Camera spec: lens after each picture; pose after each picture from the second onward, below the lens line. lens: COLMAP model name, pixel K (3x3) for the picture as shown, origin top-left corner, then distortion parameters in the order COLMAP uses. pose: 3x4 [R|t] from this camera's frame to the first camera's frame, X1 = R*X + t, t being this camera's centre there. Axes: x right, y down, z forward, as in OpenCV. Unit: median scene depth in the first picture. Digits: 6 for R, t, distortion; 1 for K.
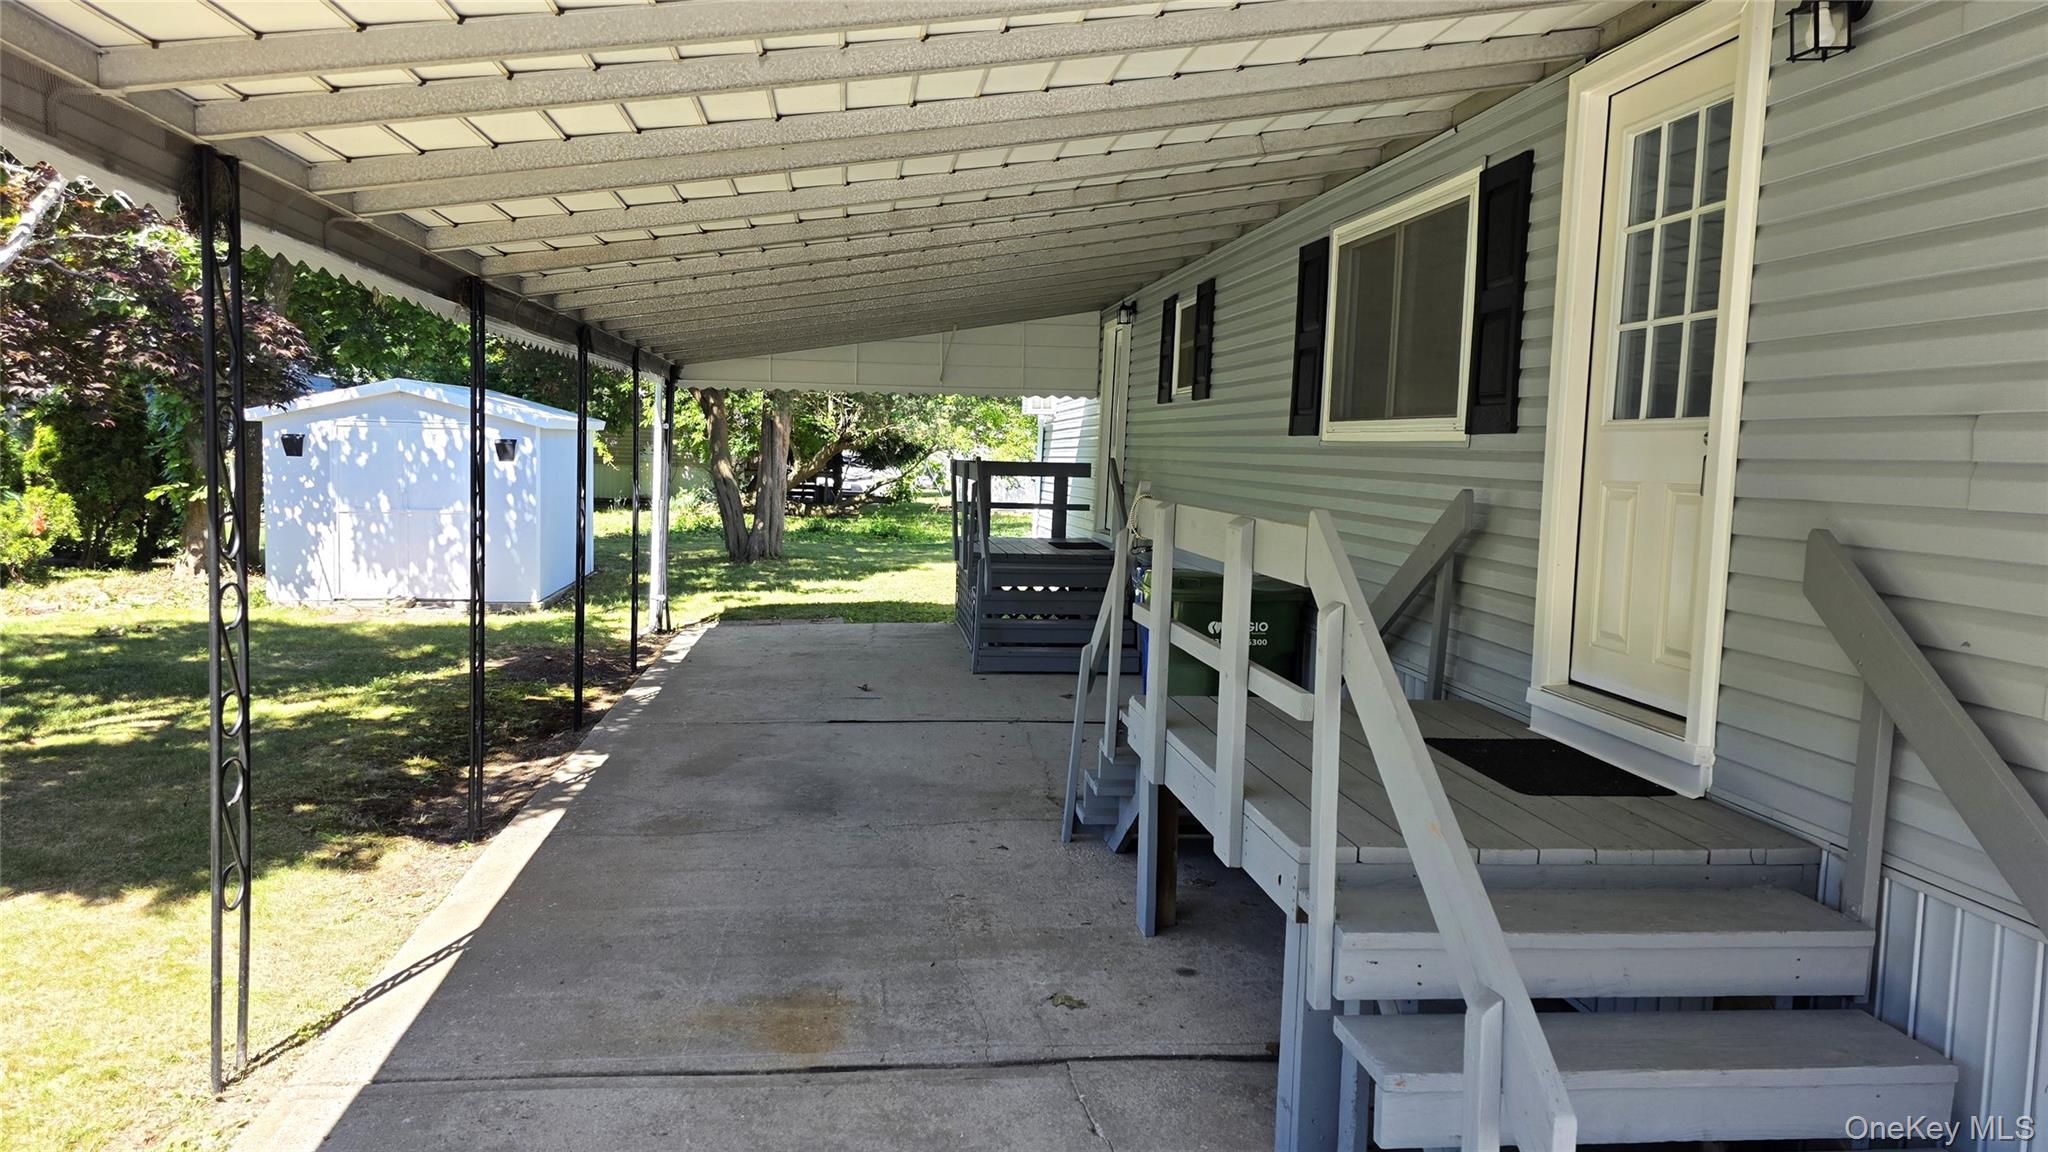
lens RADIAL K [[1364.3, 0, 1020.9], [0, 1364.3, 568.0], [0, 0, 1]] dist [0.072451, -0.005251]
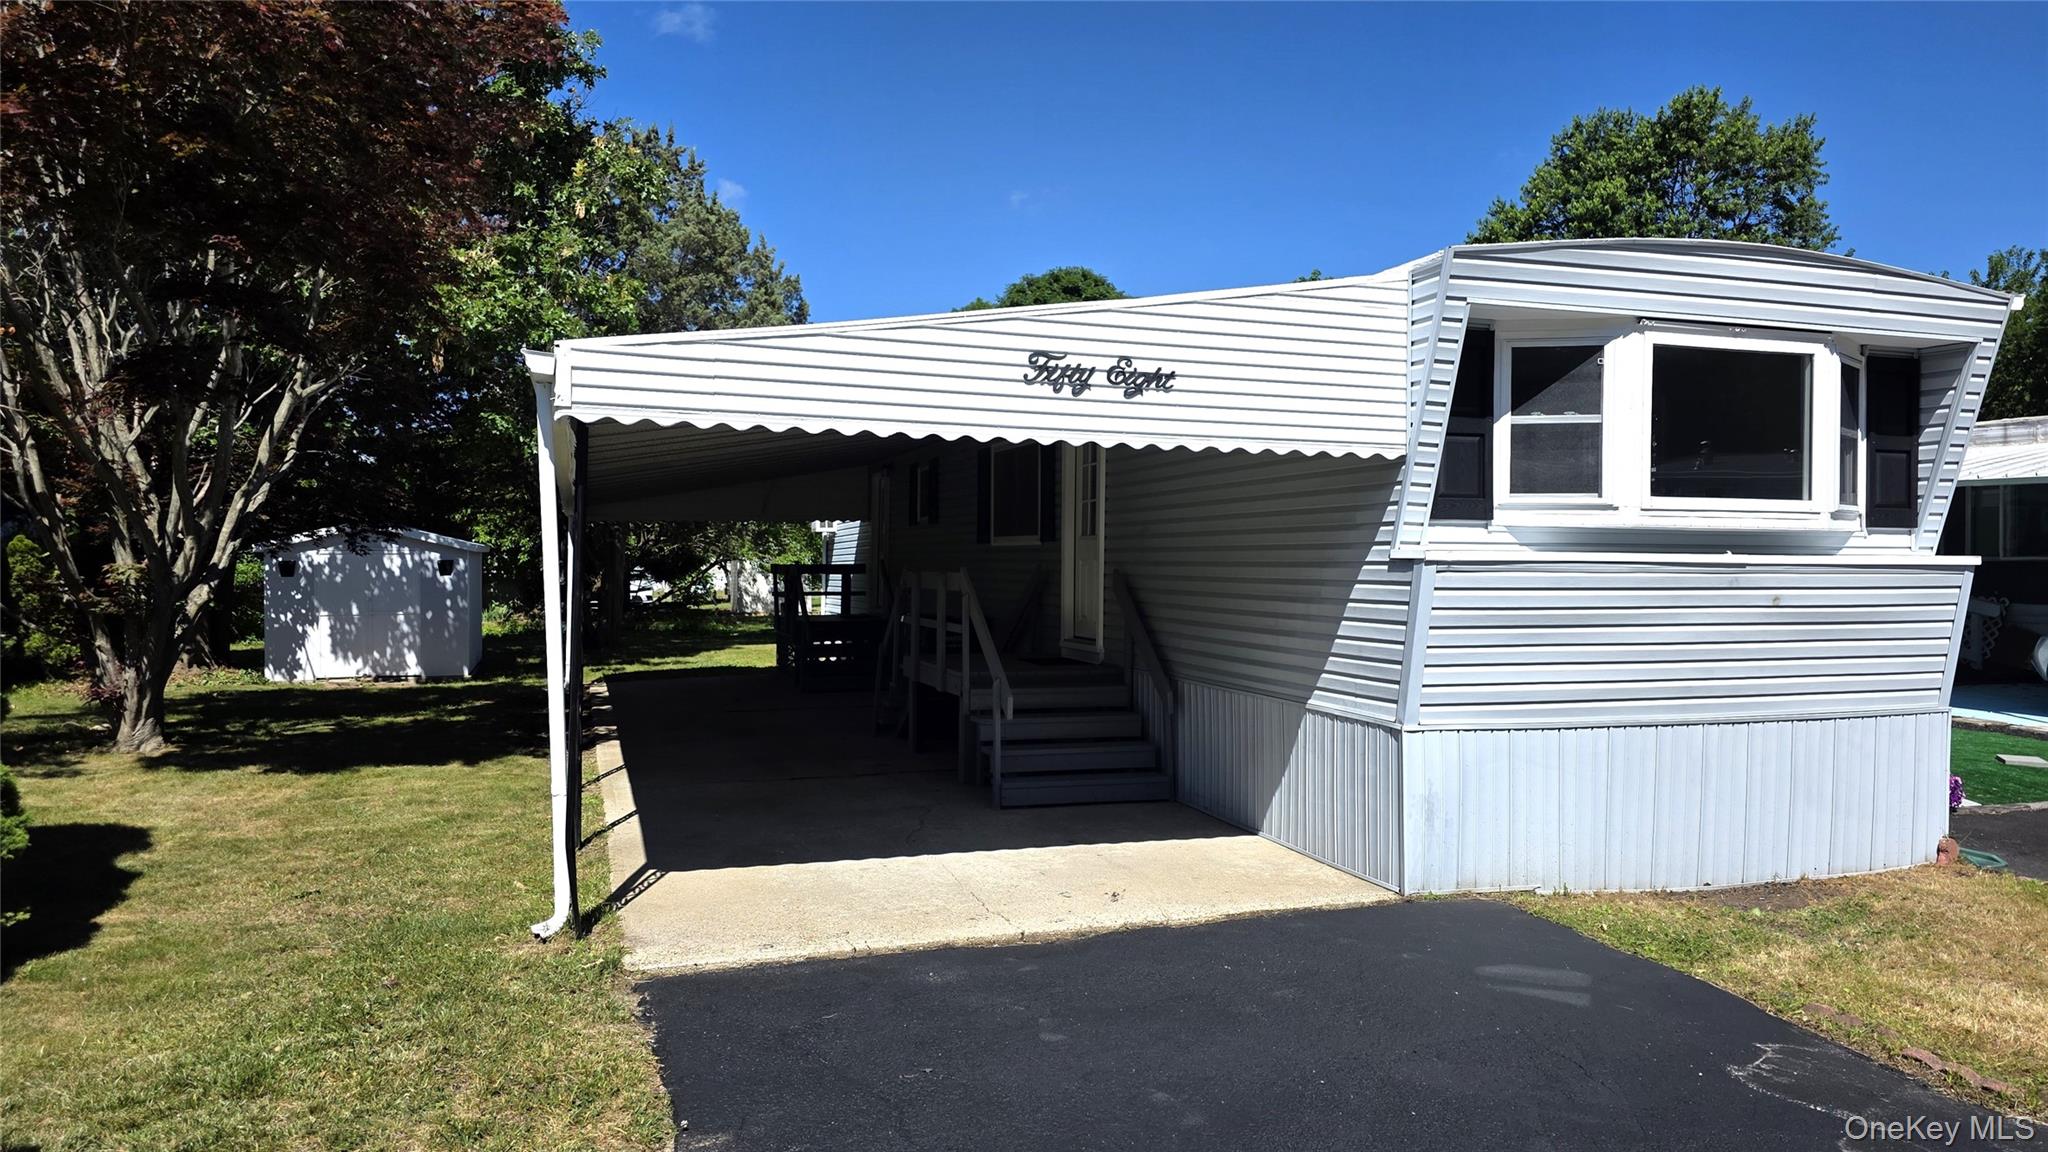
lens RADIAL K [[1364.3, 0, 1025.2], [0, 1364.3, 581.1], [0, 0, 1]] dist [0.072451, -0.005251]
pose [[0.982158, -0.030839, 0.185509, -0.054591], [0.043731, 0.996874, -0.065805, 0.047644], [-0.182900, 0.072744, 0.980437, -0.499086]]
